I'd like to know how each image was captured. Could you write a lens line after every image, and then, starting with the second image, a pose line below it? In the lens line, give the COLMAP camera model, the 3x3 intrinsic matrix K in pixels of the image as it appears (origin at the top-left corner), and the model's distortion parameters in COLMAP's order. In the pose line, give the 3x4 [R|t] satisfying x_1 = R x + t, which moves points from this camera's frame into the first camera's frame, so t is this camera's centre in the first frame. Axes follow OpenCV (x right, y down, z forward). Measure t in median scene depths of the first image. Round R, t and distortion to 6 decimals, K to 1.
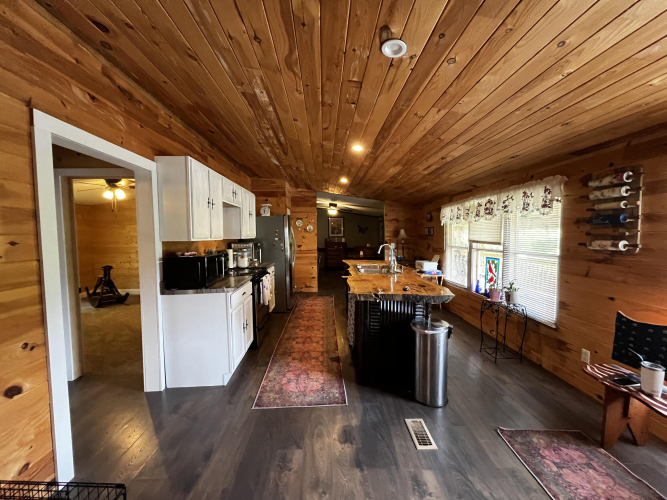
lens RADIAL K [[270.6, 0, 331.2], [0, 270.6, 249.6], [0, 0, 1]] dist [-0.002521, -0.000374]
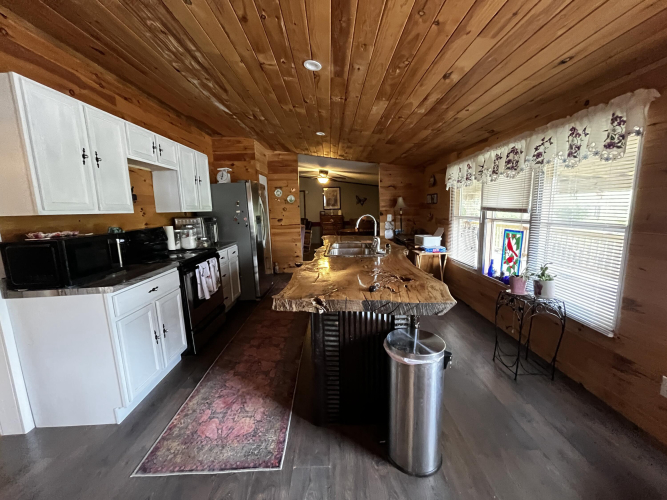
lens RADIAL K [[270.6, 0, 331.2], [0, 270.6, 249.6], [0, 0, 1]] dist [-0.002521, -0.000374]
pose [[0.999415, -0.017460, -0.029403, 0.128917], [0.020208, 0.995184, 0.095921, 0.001679], [0.027586, -0.096460, 0.994955, 0.266102]]
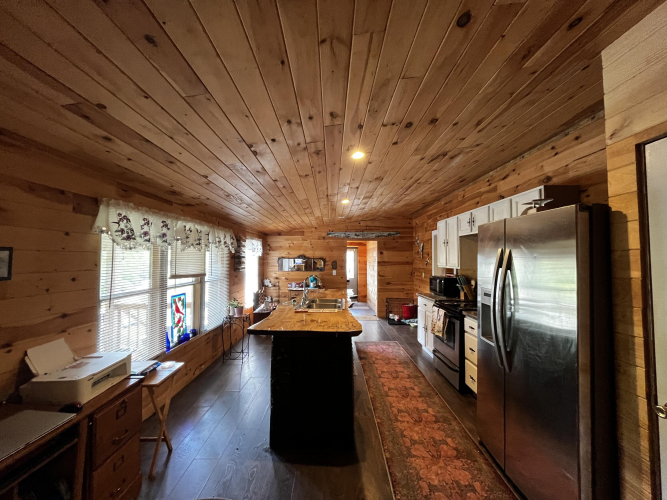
lens RADIAL K [[270.6, 0, 331.2], [0, 270.6, 249.6], [0, 0, 1]] dist [-0.002521, -0.000374]
pose [[-0.999521, 0.005454, 0.030456, 0.107987], [0.006113, 0.999748, 0.021594, -0.135958], [-0.030331, 0.021770, -0.999303, 1.995611]]
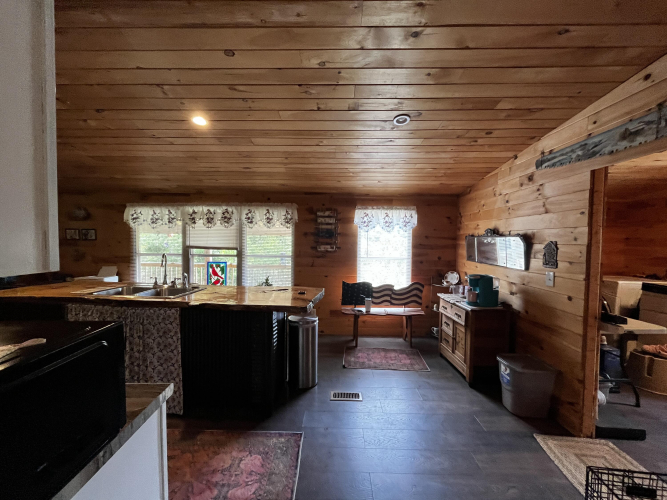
lens RADIAL K [[270.6, 0, 331.2], [0, 270.6, 249.6], [0, 0, 1]] dist [-0.002521, -0.000374]
pose [[0.052304, -0.031700, 0.998128, -0.512467], [0.042815, 0.998648, 0.029473, -0.035215], [-0.997713, 0.041194, 0.053590, 0.525171]]
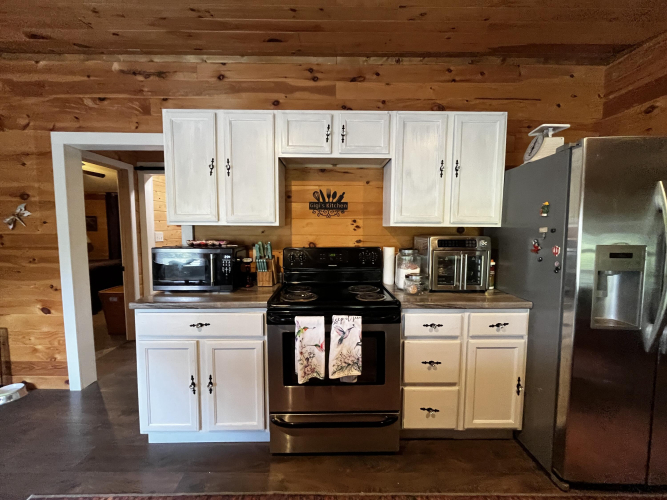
lens RADIAL K [[270.6, 0, 331.2], [0, 270.6, 249.6], [0, 0, 1]] dist [-0.002521, -0.000374]
pose [[-0.021767, 0.087273, -0.995947, 0.157015], [-0.059396, 0.994310, 0.088427, -0.039924], [0.997997, 0.061080, -0.016459, 1.026494]]
